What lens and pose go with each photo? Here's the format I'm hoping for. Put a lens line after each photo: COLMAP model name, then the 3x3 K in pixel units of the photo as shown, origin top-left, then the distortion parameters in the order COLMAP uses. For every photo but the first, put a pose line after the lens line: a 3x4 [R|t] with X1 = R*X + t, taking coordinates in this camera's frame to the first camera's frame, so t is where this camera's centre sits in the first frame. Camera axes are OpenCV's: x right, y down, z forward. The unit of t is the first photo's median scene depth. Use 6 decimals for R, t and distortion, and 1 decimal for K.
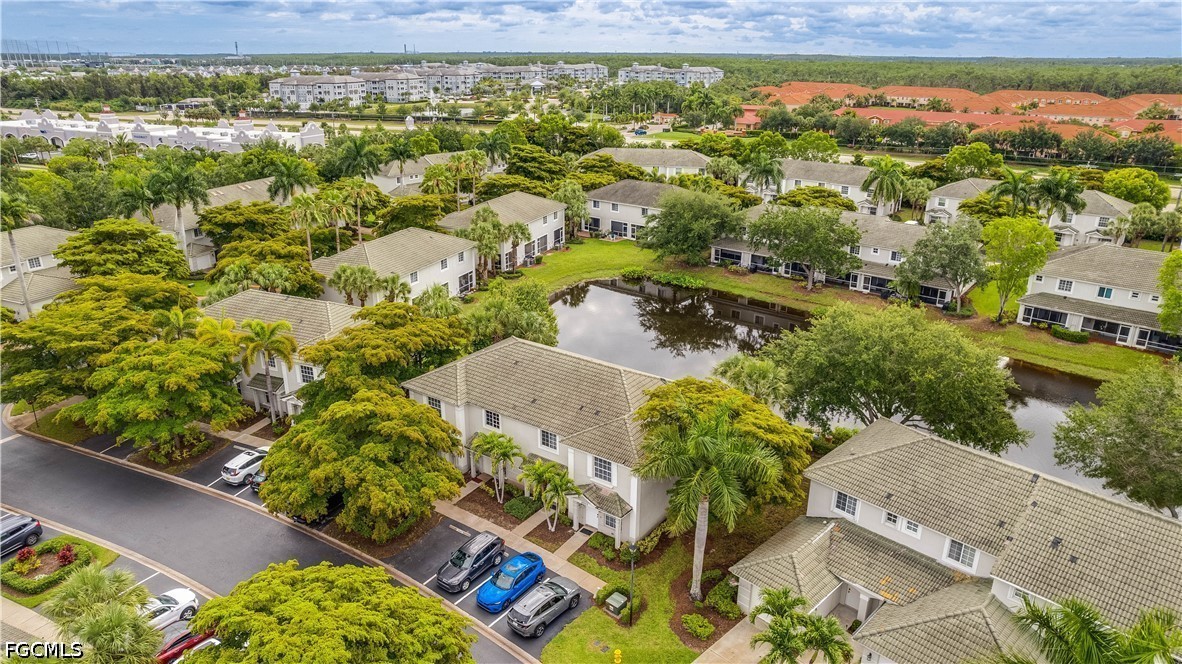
lens RADIAL K [[766.7, 0, 586.8], [0, 766.7, 339.2], [0, 0, 1]] dist [-0.078904, 0.071734]
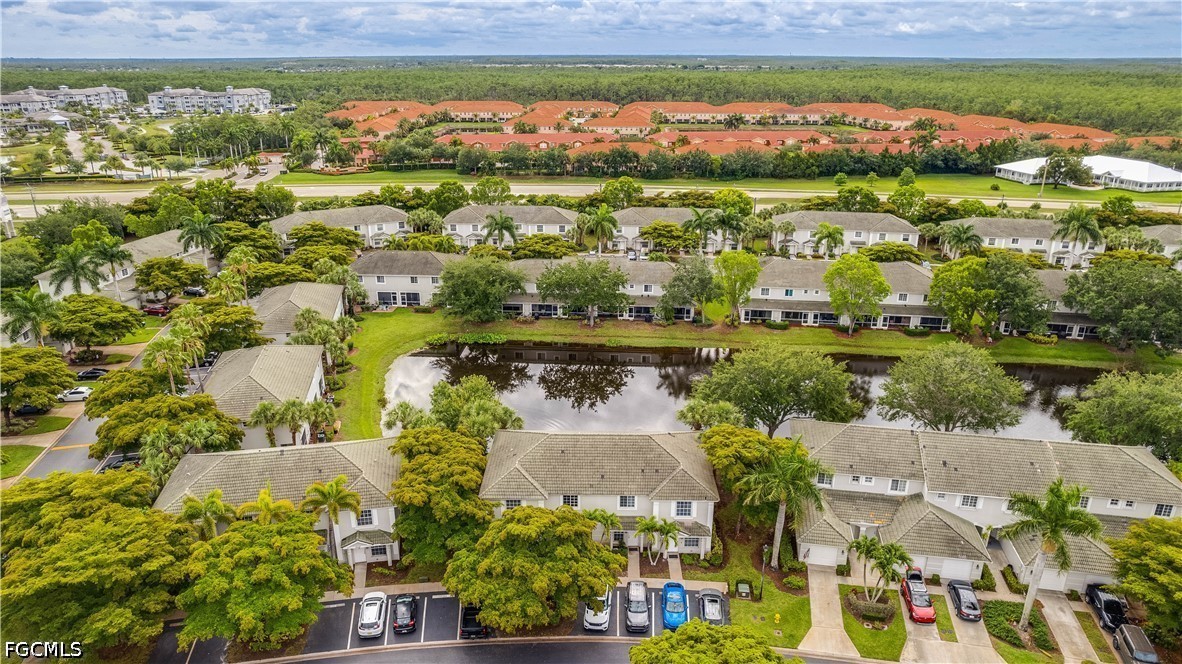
lens RADIAL K [[766.7, 0, 586.8], [0, 766.7, 339.2], [0, 0, 1]] dist [-0.078904, 0.071734]
pose [[0.821022, -0.205795, 0.532515, -0.458706], [0.205218, 0.976808, 0.061095, -0.145029], [-0.532737, 0.059121, 0.844213, -0.058900]]
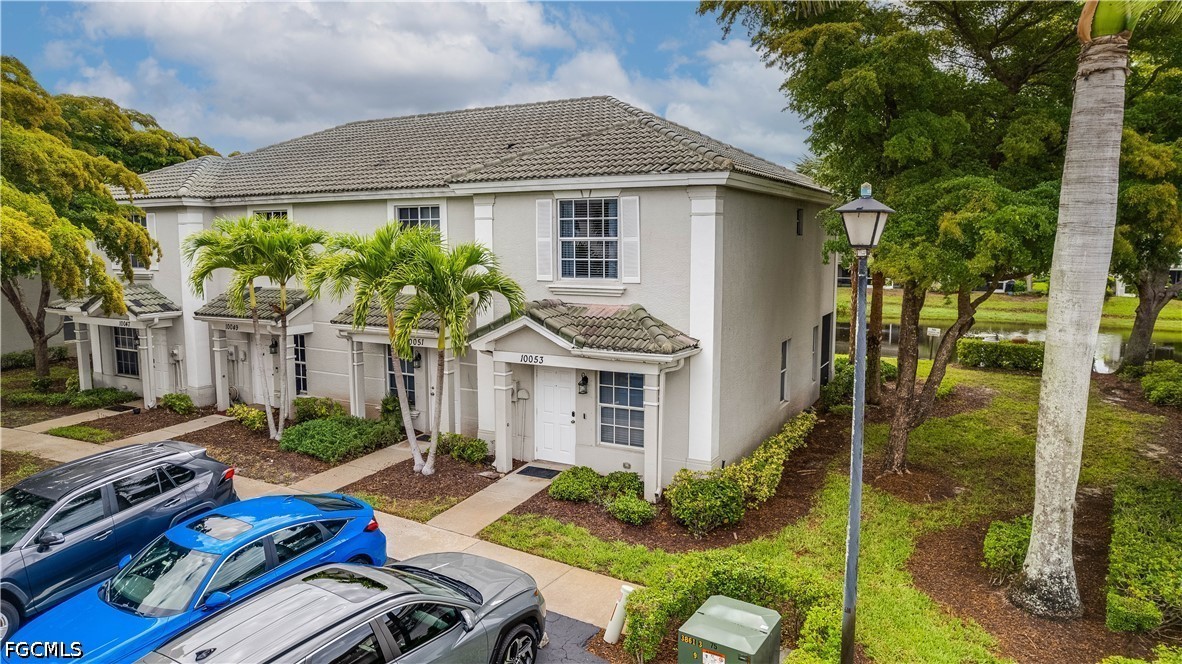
lens RADIAL K [[757.1, 0, 591.0], [0, 757.1, 332.0], [0, 0, 1]] dist [-0.058338, 0.043988]
pose [[0.990653, -0.013137, 0.135770, -0.011828], [0.046361, 0.968525, -0.244560, 0.160556], [-0.128284, 0.248568, 0.960082, 0.406246]]
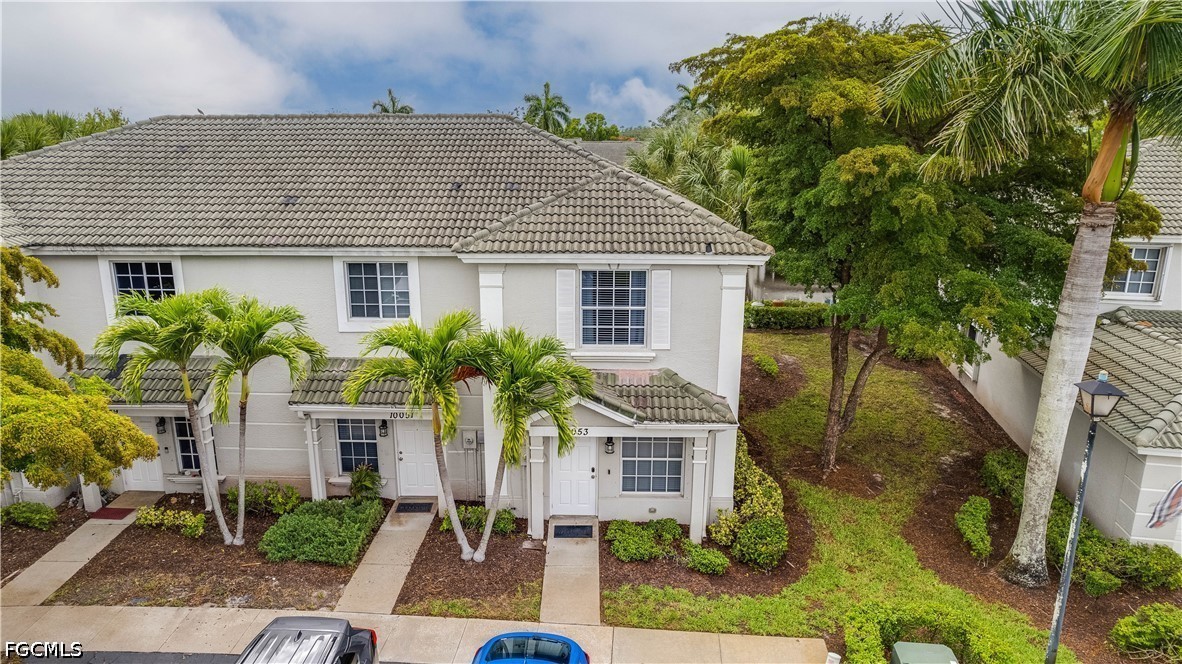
lens RADIAL K [[766.7, 0, 586.8], [0, 766.7, 339.2], [0, 0, 1]] dist [-0.078904, 0.071734]
pose [[0.820174, -0.134209, 0.556150, -0.095919], [0.200937, 0.977741, -0.060382, 0.113892], [-0.535667, 0.161275, 0.828885, 0.422666]]
